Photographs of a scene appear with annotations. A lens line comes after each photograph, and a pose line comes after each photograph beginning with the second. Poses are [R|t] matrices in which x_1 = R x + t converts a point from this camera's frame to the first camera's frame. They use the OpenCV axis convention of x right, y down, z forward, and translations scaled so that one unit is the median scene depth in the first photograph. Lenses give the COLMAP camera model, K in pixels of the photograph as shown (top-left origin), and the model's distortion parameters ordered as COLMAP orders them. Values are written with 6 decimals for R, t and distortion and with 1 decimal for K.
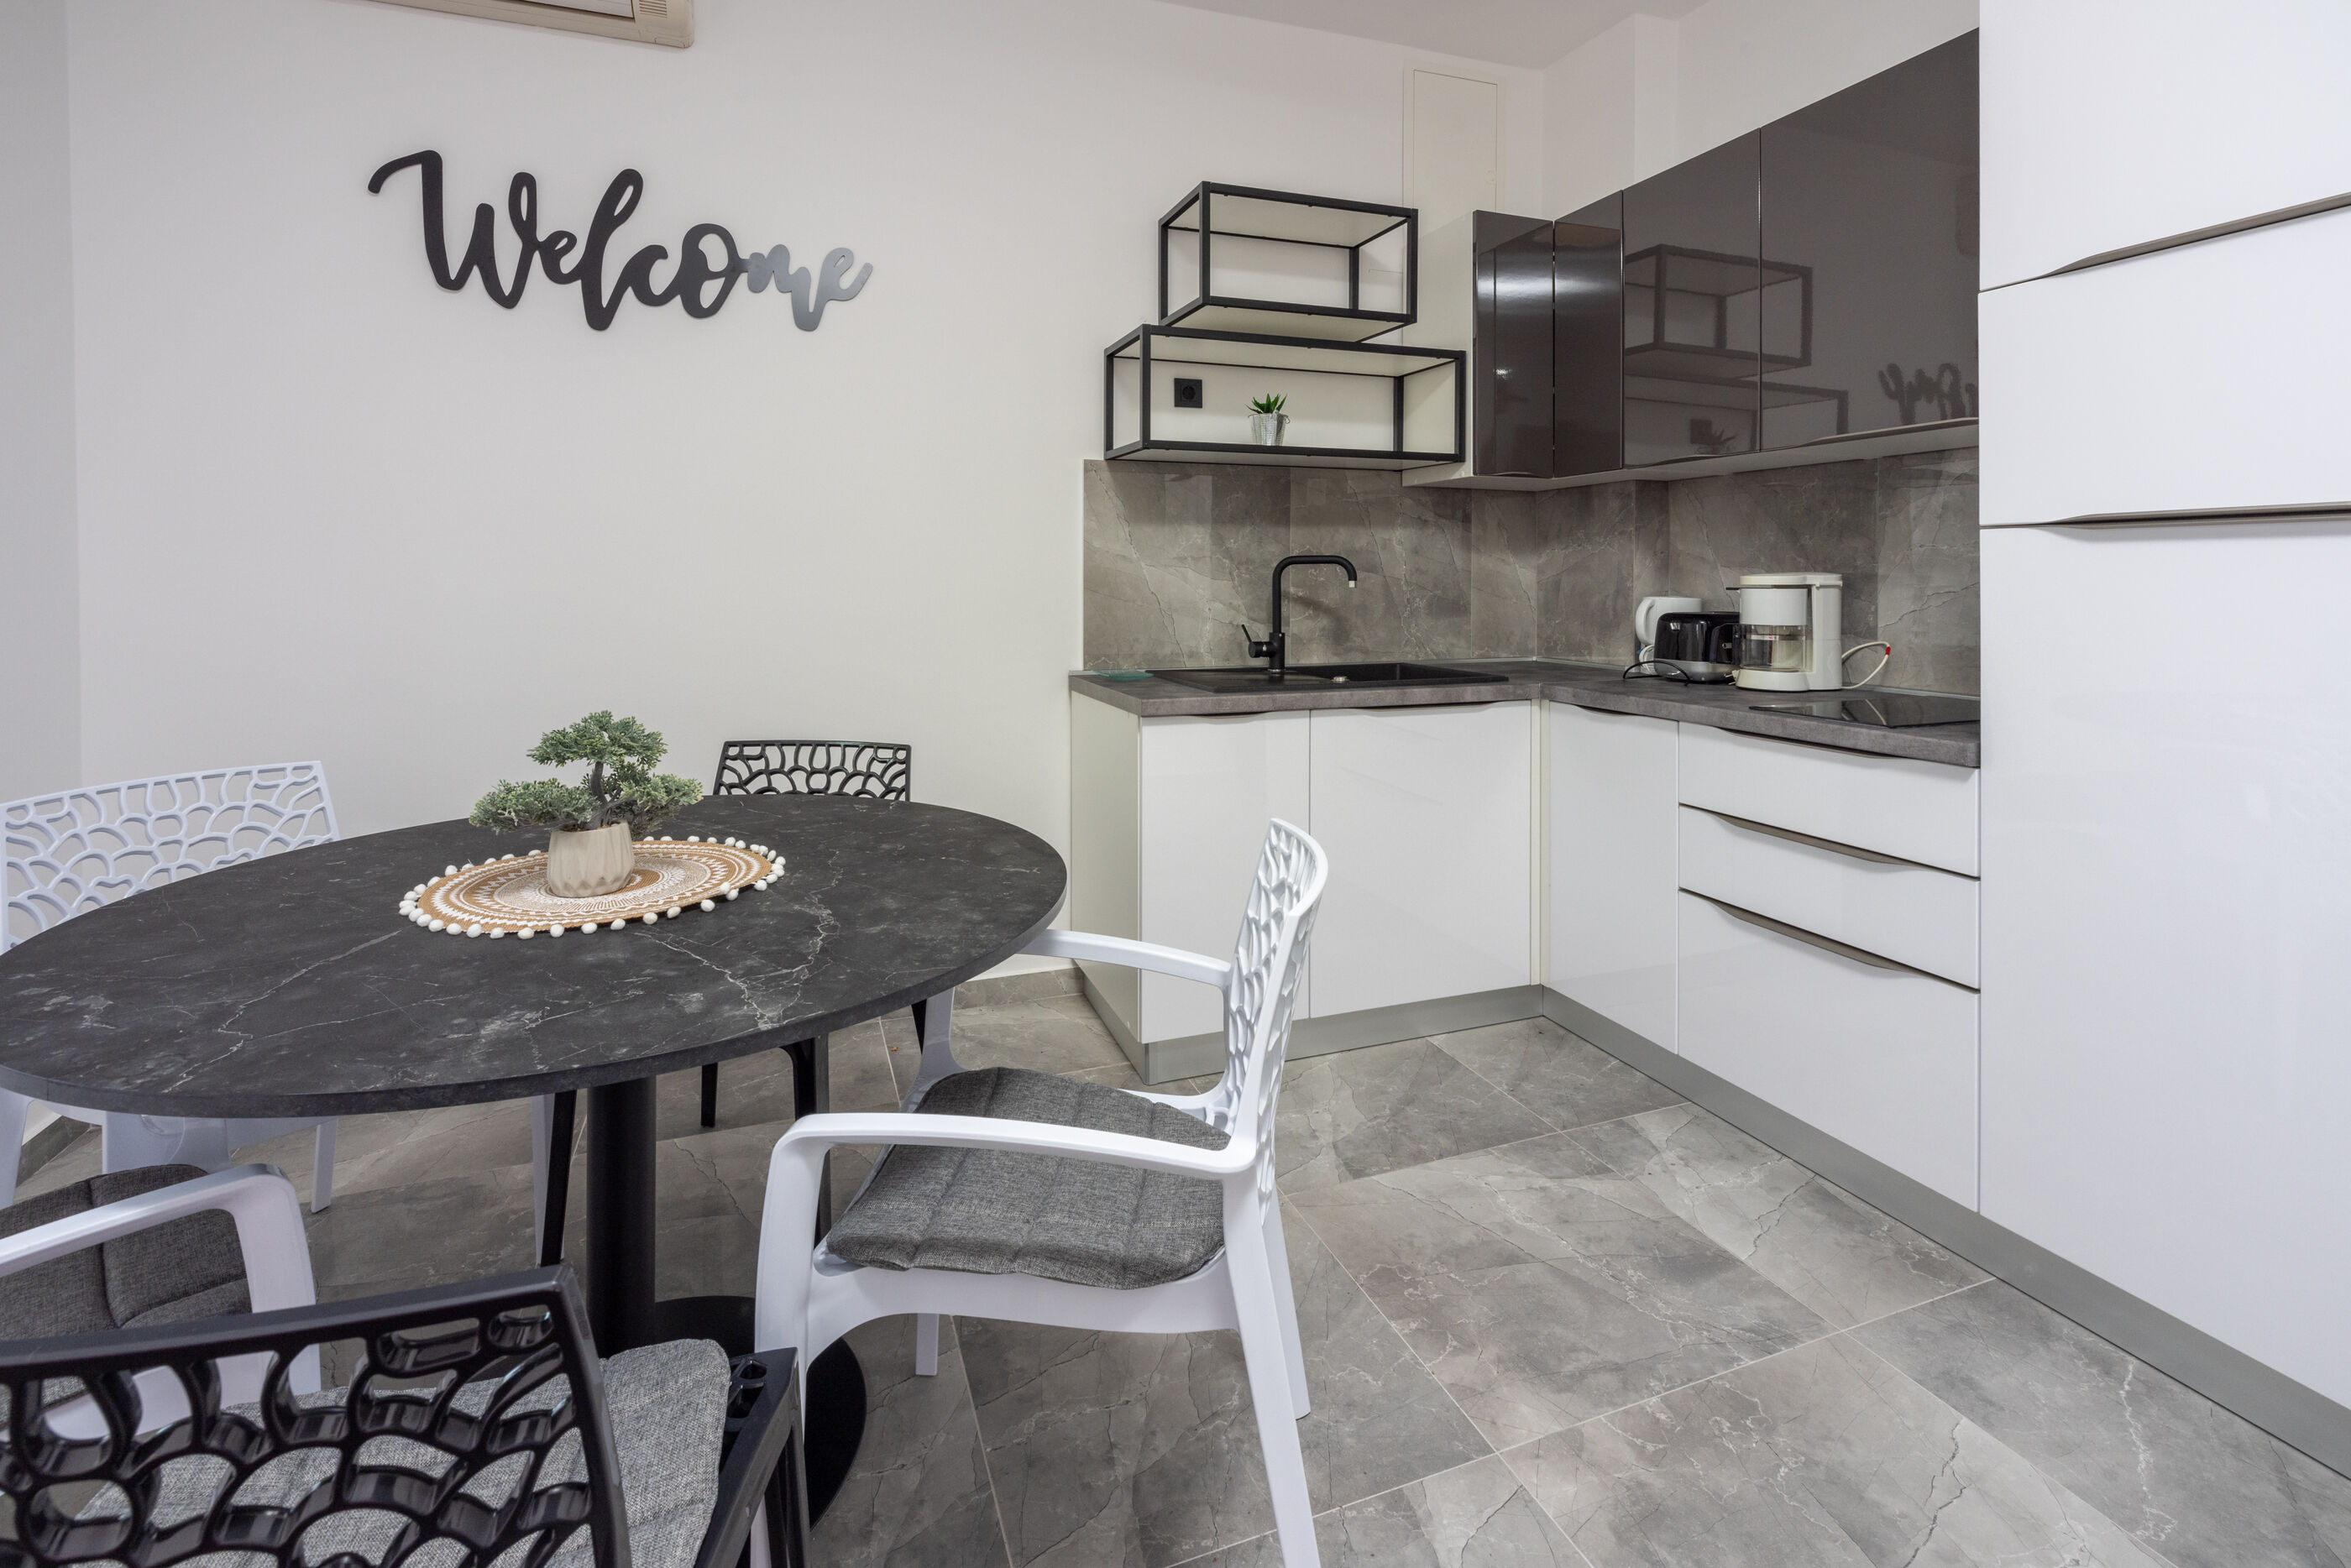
lens RADIAL K [[1086.8, 0, 1168.1], [0, 1086.8, 580.3], [0, 0, 1]] dist [0.001743, 0.000178]
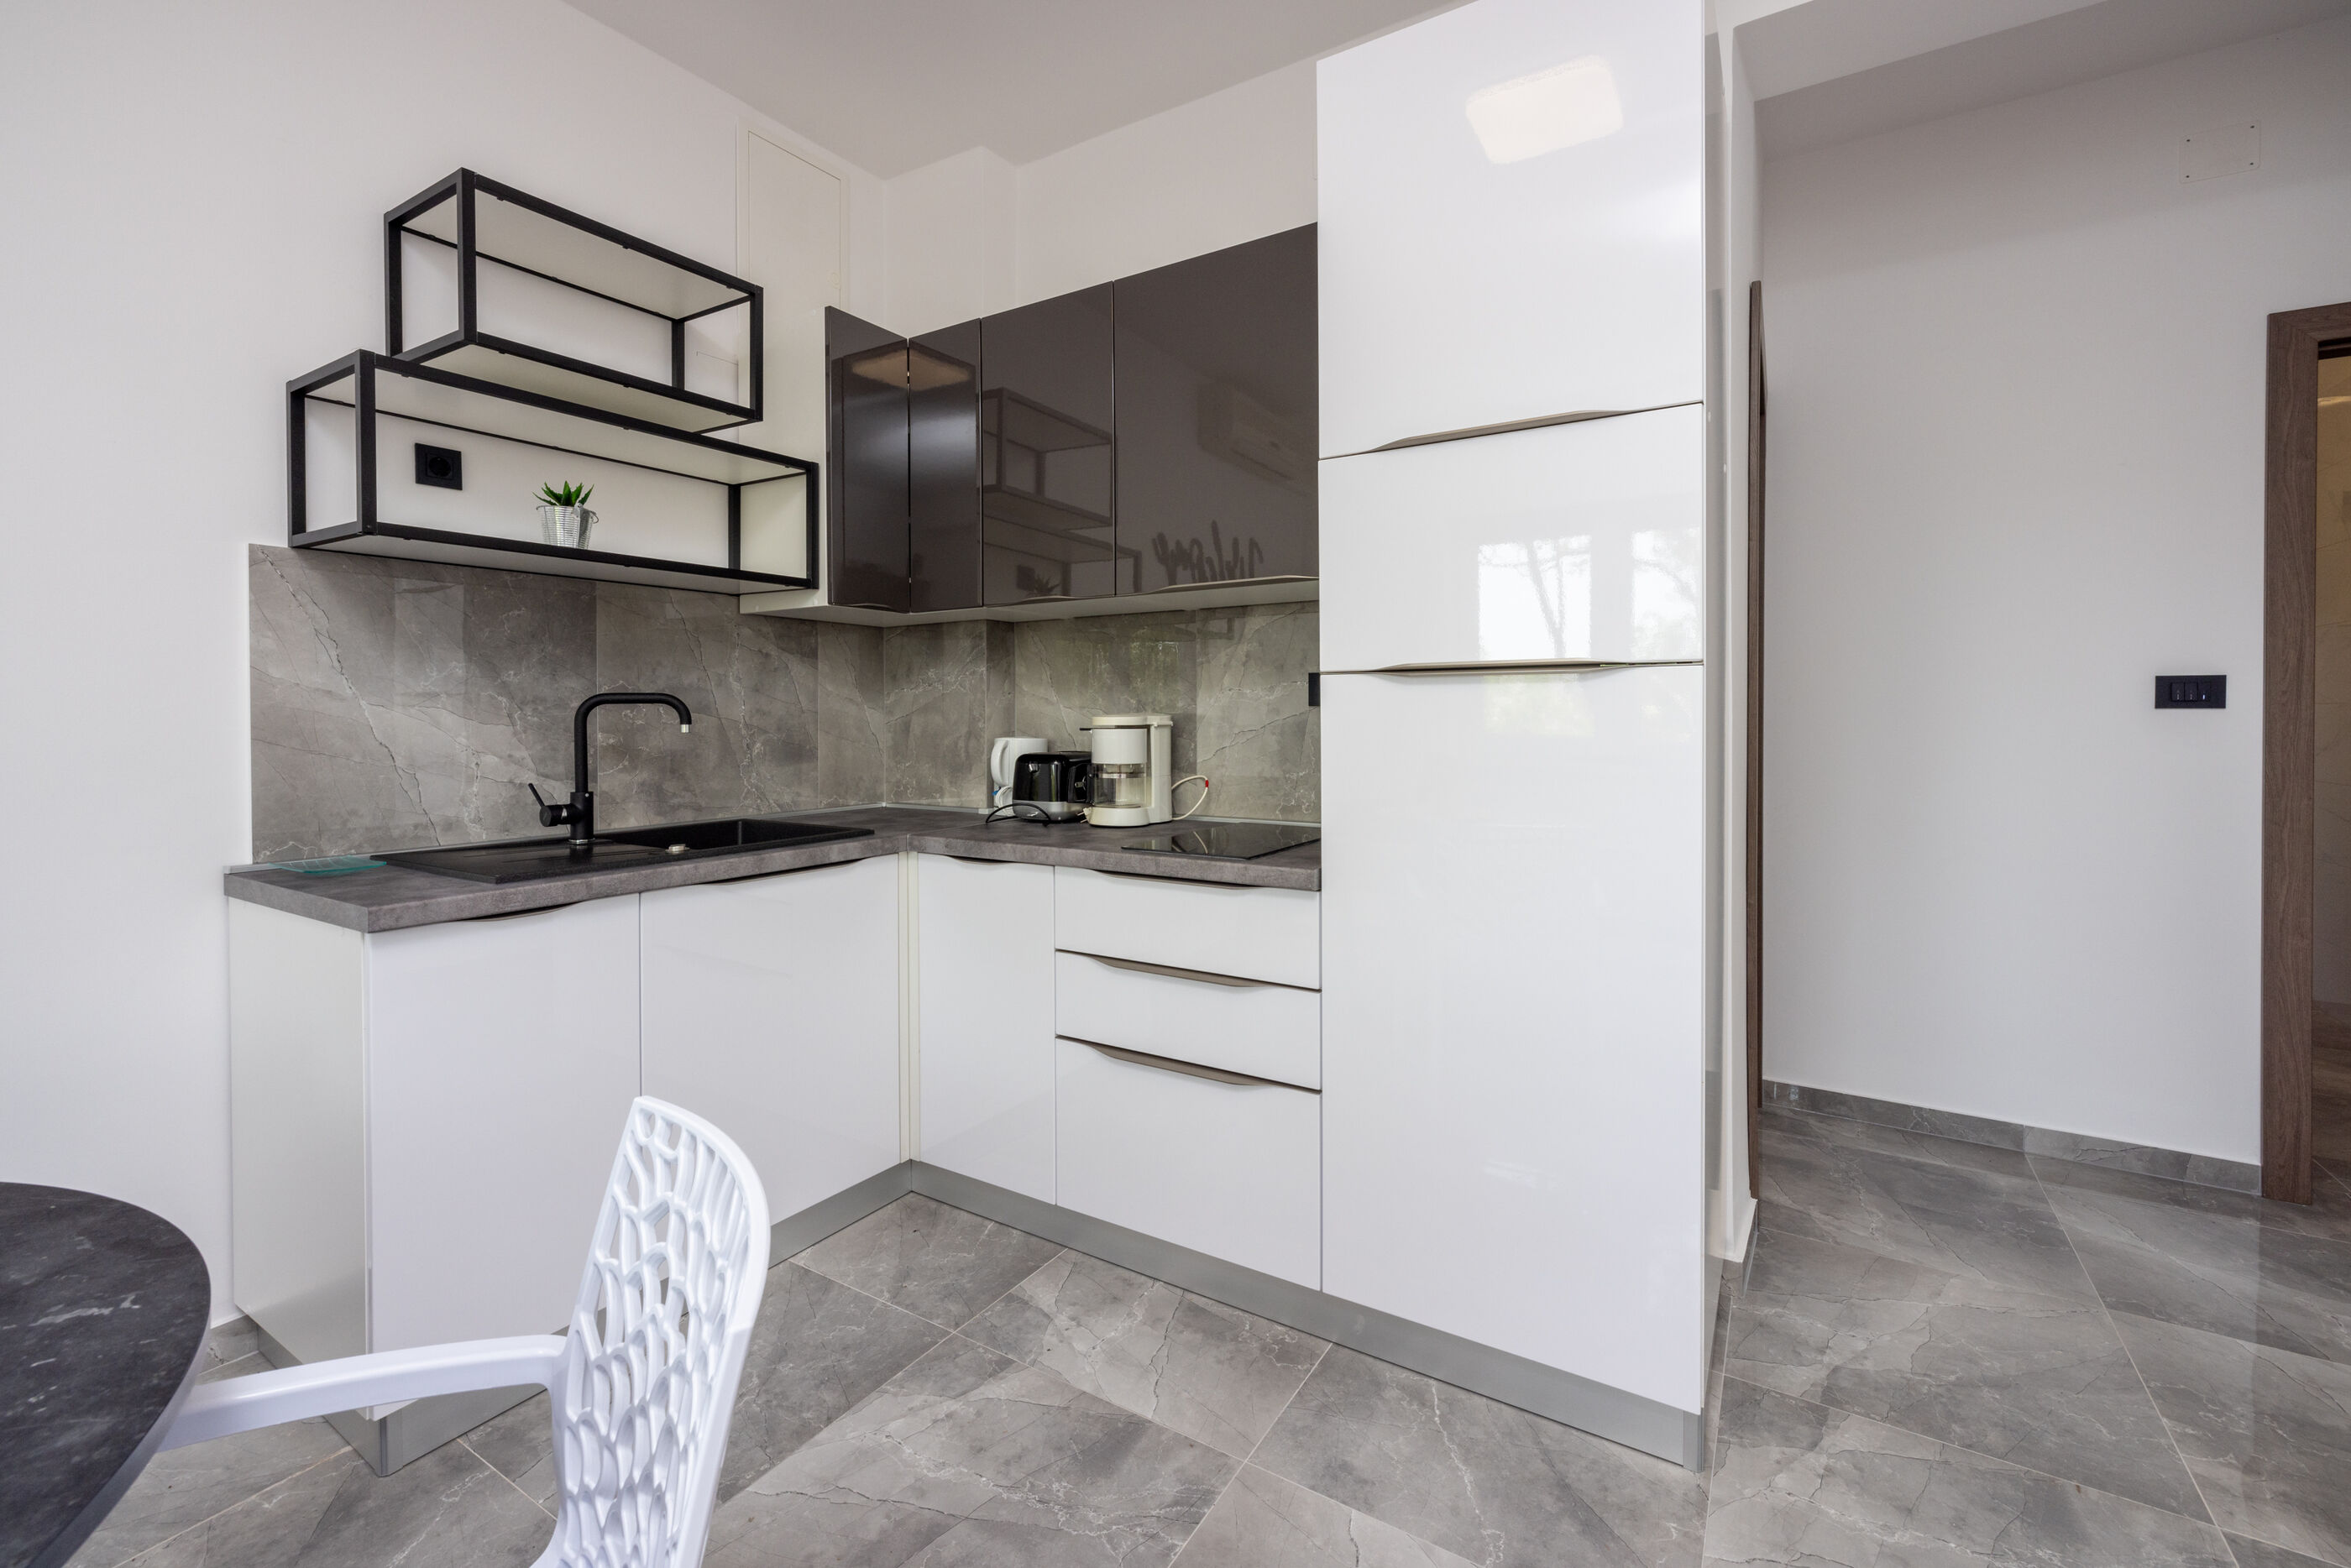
lens RADIAL K [[1064.7, 0, 1175.3], [0, 1064.7, 729.6], [0, 0, 1]] dist [0.000358, 0.000599]
pose [[0.805241, -0.010582, 0.592853, -0.010083], [0.004539, 0.999921, 0.011682, -0.003790], [-0.592930, -0.006716, 0.805226, 0.155777]]
